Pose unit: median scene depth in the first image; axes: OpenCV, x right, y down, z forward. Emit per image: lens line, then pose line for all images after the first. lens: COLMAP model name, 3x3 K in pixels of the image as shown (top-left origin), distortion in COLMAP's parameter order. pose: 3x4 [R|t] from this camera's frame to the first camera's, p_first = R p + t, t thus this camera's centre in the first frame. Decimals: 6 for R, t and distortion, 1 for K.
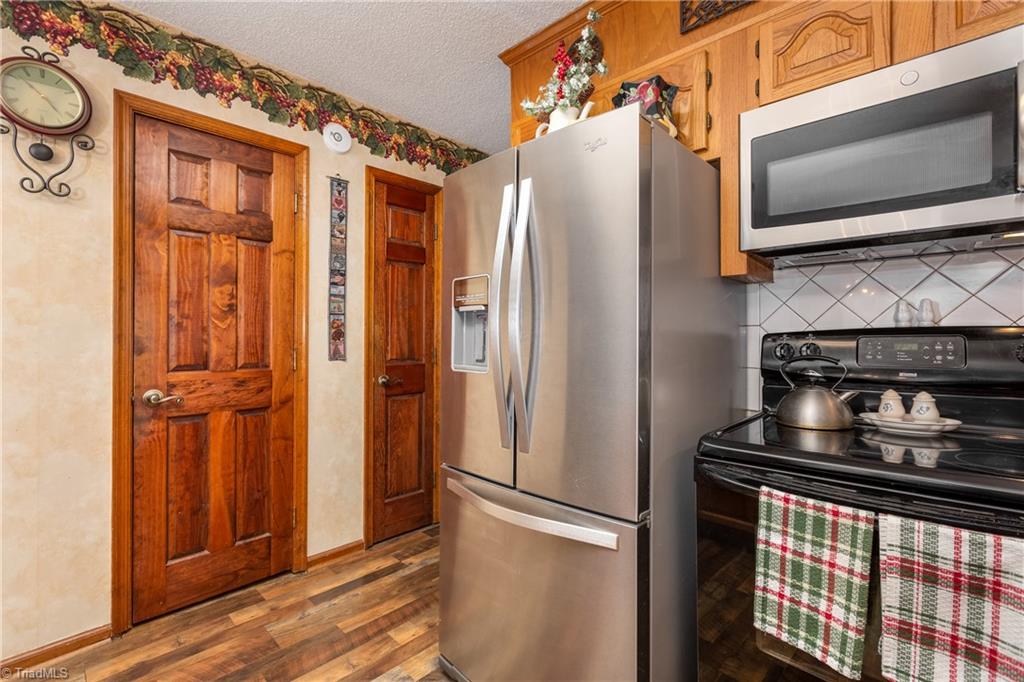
lens RADIAL K [[455.9, 0, 480.4], [0, 455.9, 331.1], [0, 0, 1]] dist [-0.000592, -0.001373]
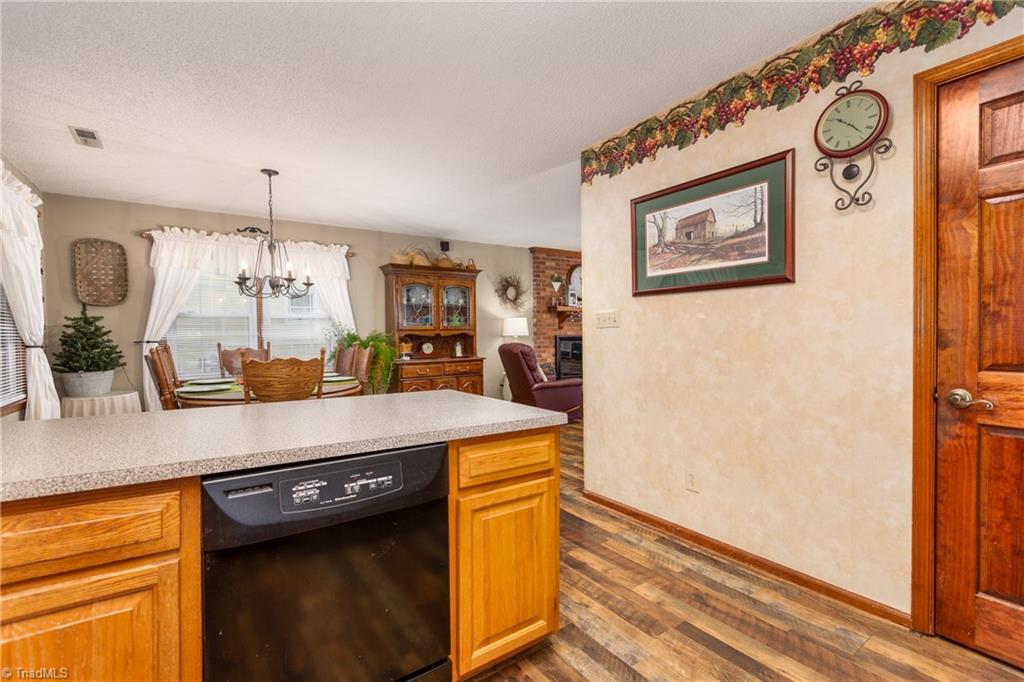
lens RADIAL K [[455.9, 0, 502.0], [0, 455.9, 343.3], [0, 0, 1]] dist [-0.000592, -0.001373]
pose [[-0.199414, 0.019190, -0.979727, 0.323579], [0.021516, 0.999653, 0.015201, 0.007223], [0.979679, -0.018049, -0.199758, 0.308635]]
